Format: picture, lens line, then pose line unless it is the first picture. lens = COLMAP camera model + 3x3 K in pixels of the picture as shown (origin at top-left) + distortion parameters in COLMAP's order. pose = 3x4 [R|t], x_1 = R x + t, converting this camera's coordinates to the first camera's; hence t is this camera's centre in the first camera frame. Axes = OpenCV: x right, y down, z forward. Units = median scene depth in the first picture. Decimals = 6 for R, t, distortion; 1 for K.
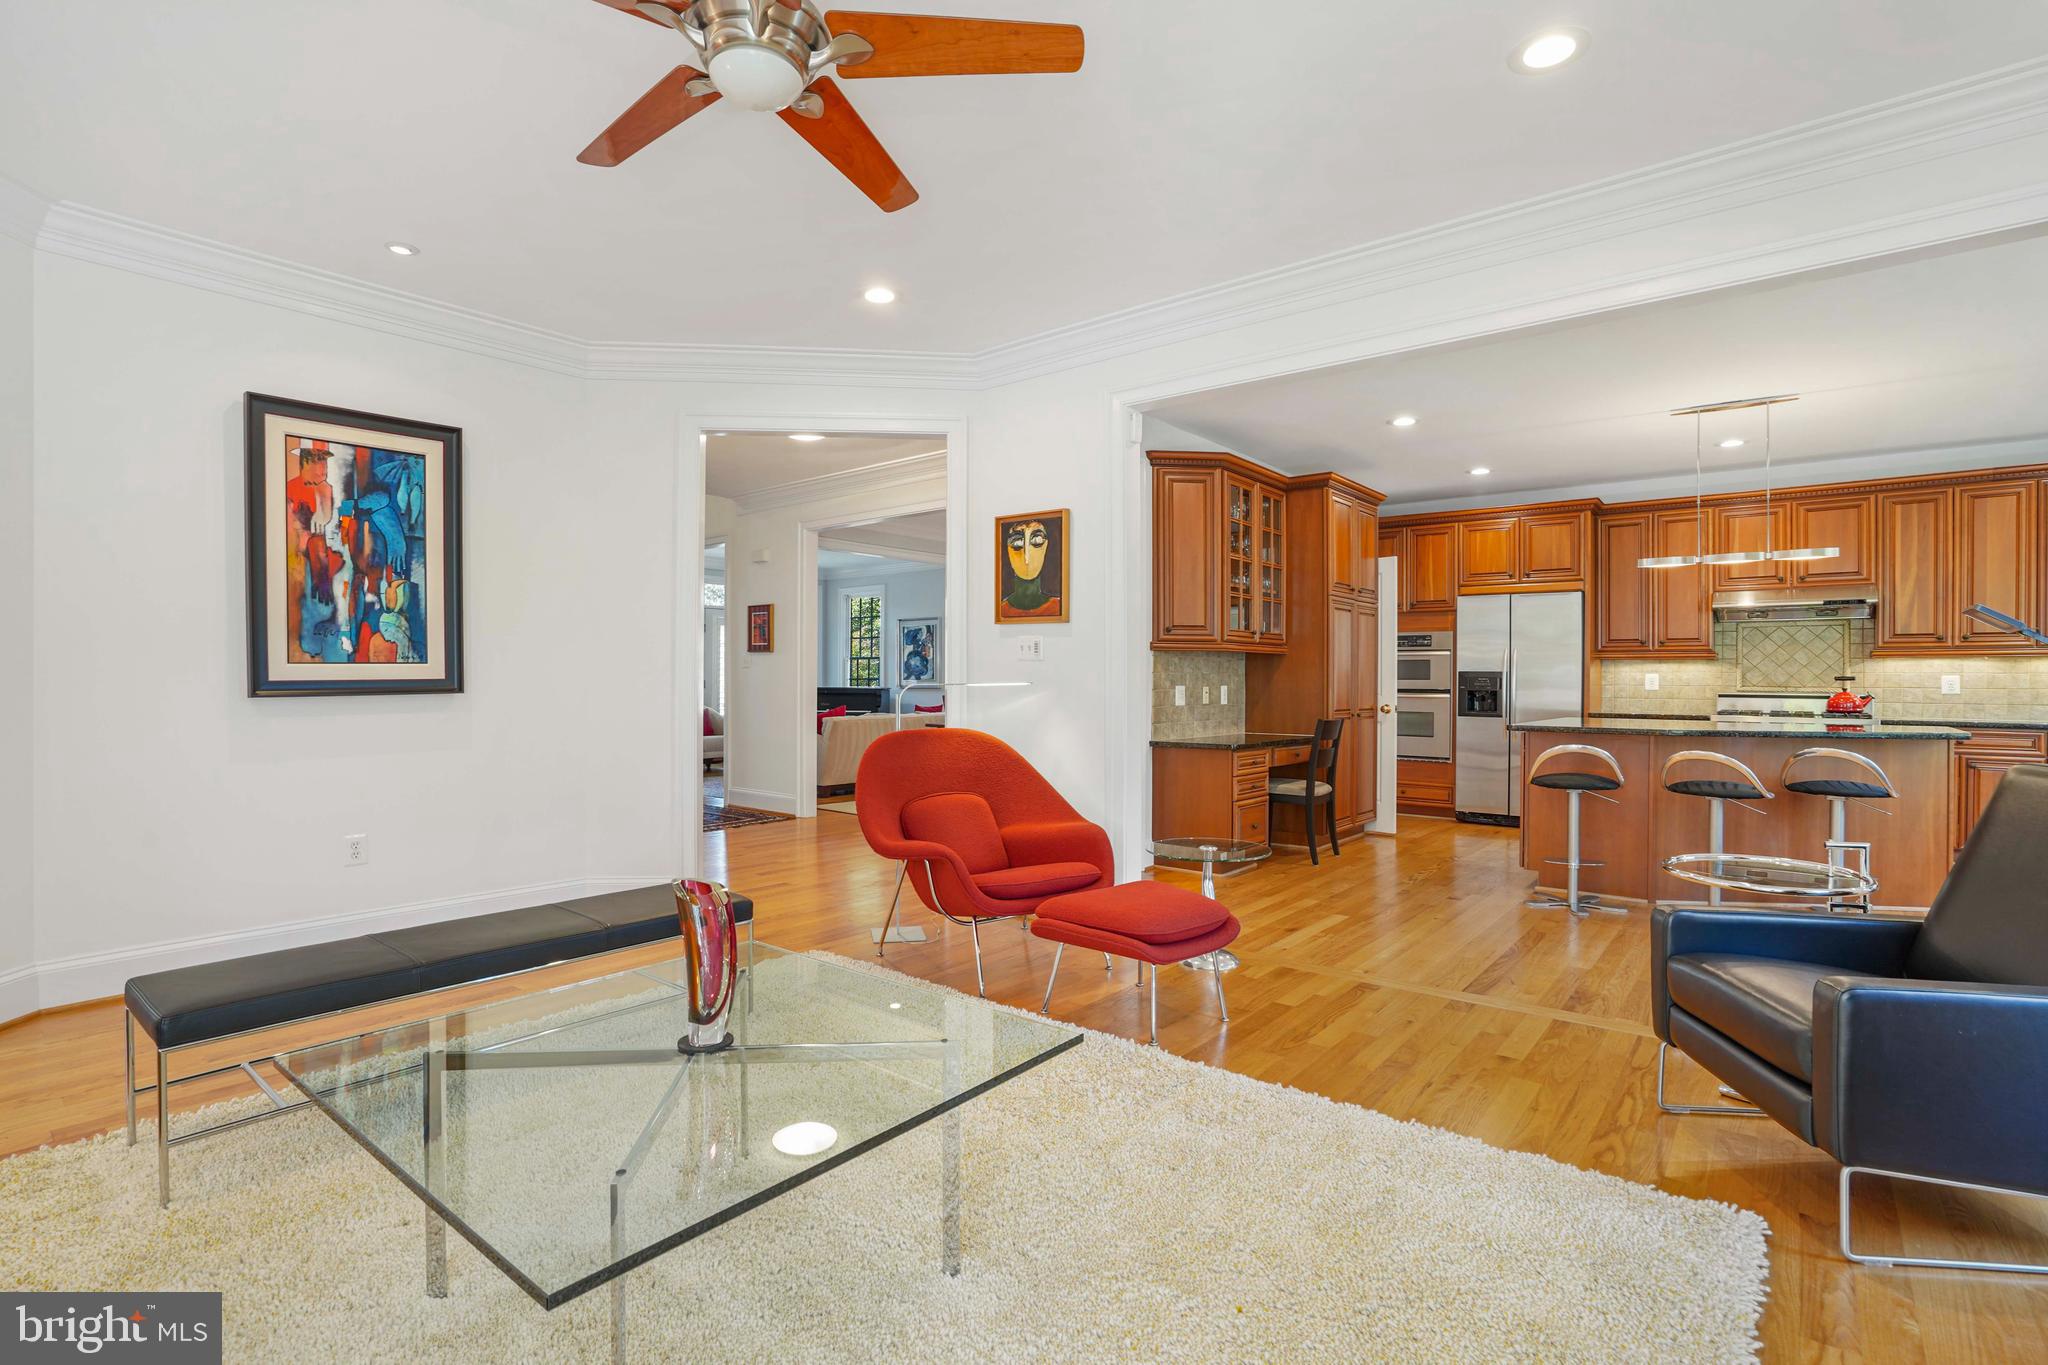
lens RADIAL K [[964.9, 0, 1027.2], [0, 964.9, 682.9], [0, 0, 1]] dist [-0.055130, 0.019368]
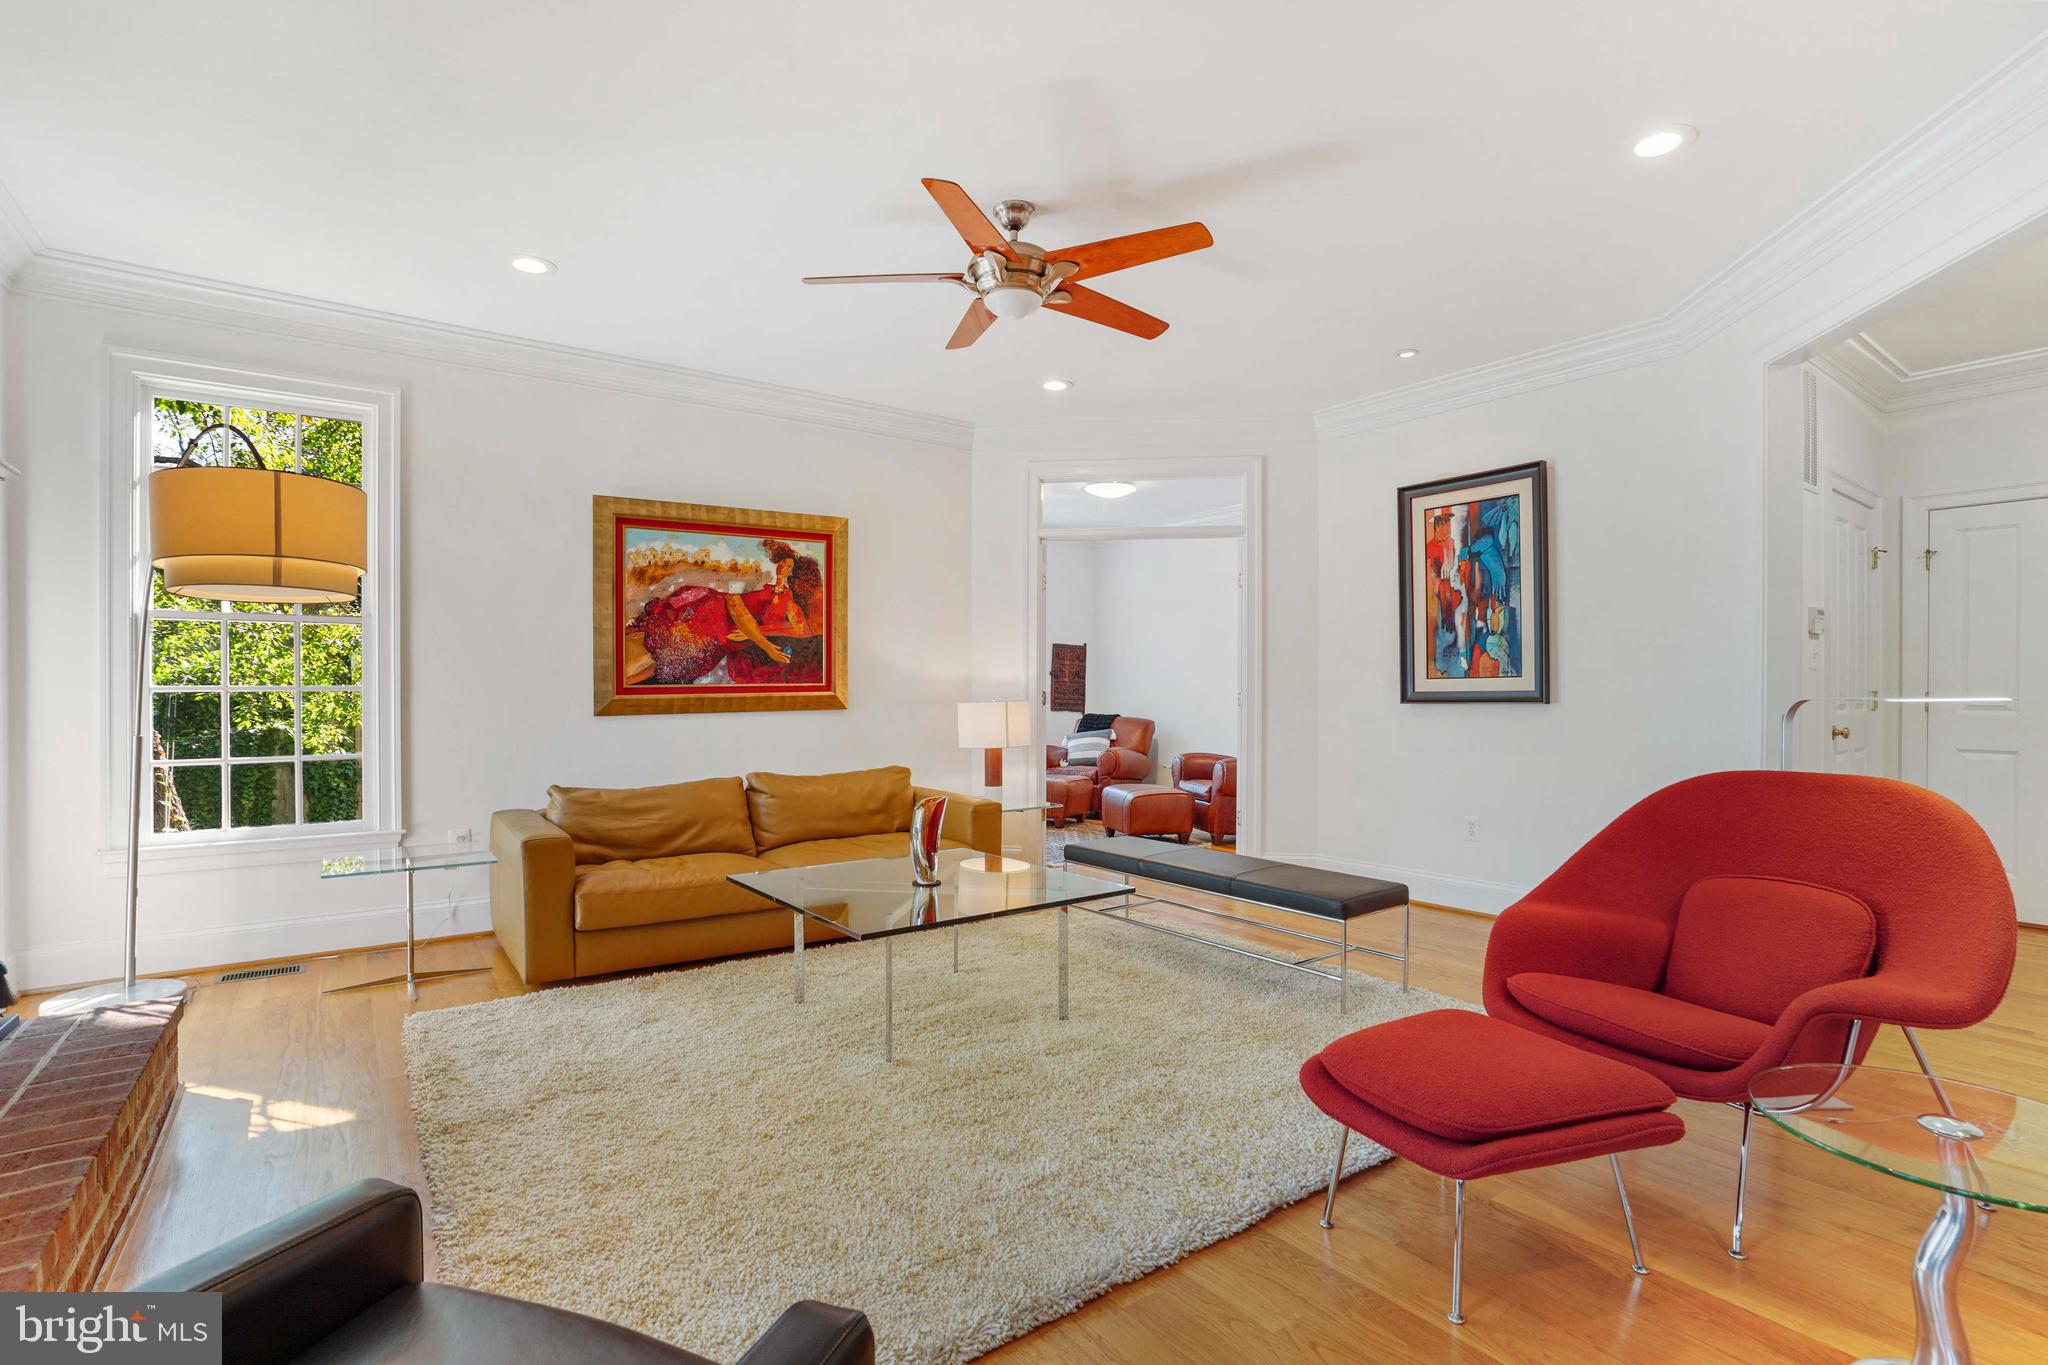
lens RADIAL K [[964.9, 0, 1019.0], [0, 964.9, 693.5], [0, 0, 1]] dist [-0.055130, 0.019368]
pose [[-0.252908, 0.001421, -0.967489, 0.533855], [-0.005756, 0.999979, 0.002974, -0.000807], [0.967473, 0.006321, -0.252895, 0.611823]]
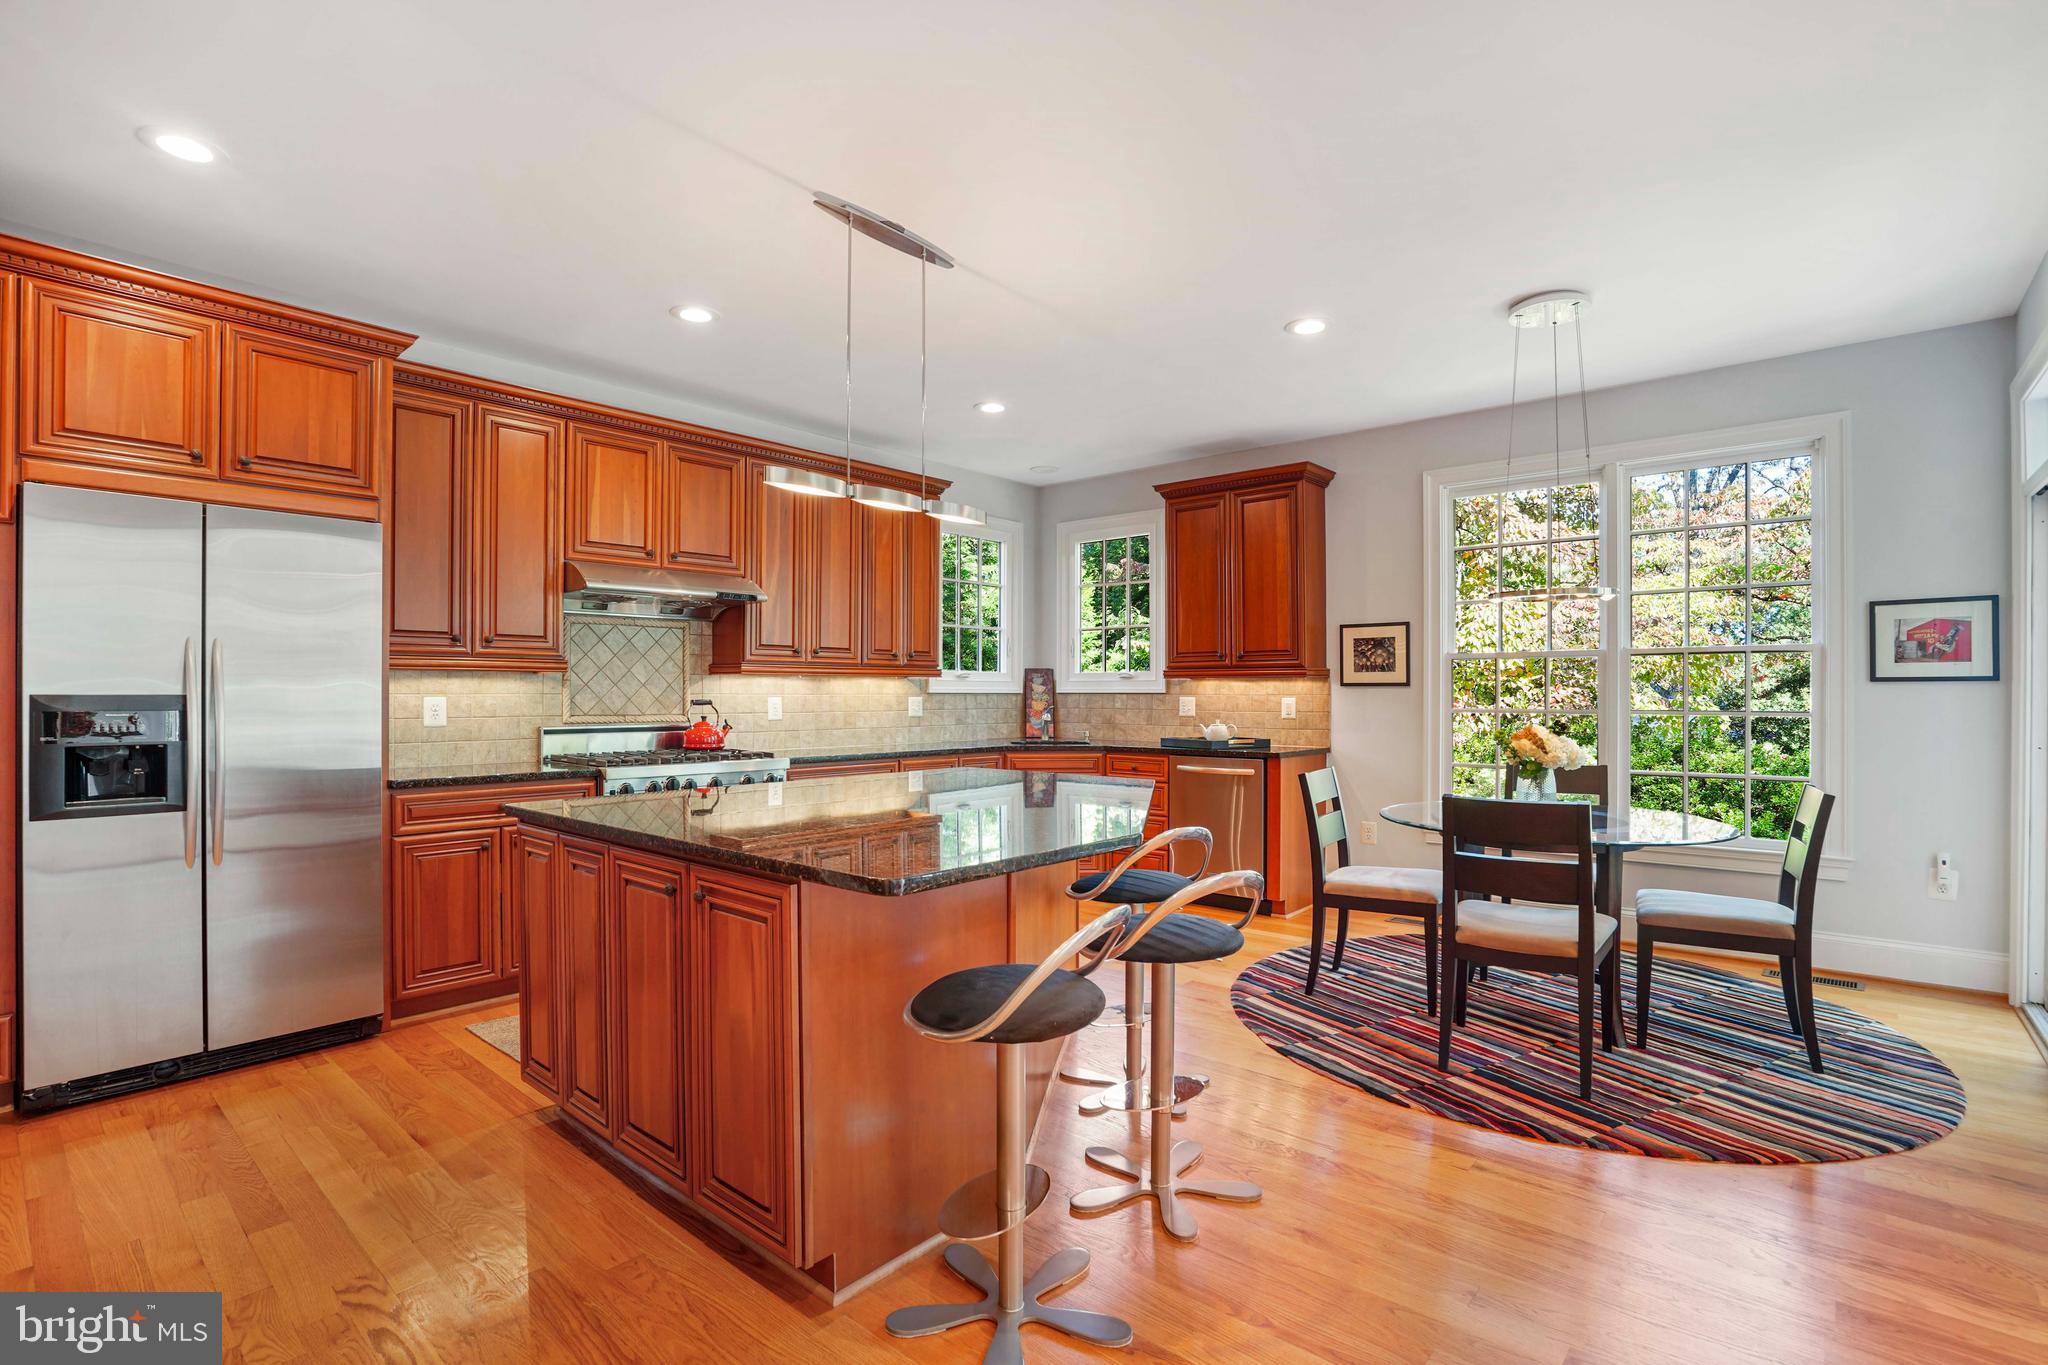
lens RADIAL K [[964.9, 0, 1024.6], [0, 964.9, 687.9], [0, 0, 1]] dist [-0.055130, 0.019368]
pose [[0.037164, -0.001738, 0.999308, 0.195879], [0.000374, 0.999998, 0.001725, -0.024168], [-0.999309, 0.000310, 0.037164, 1.011658]]
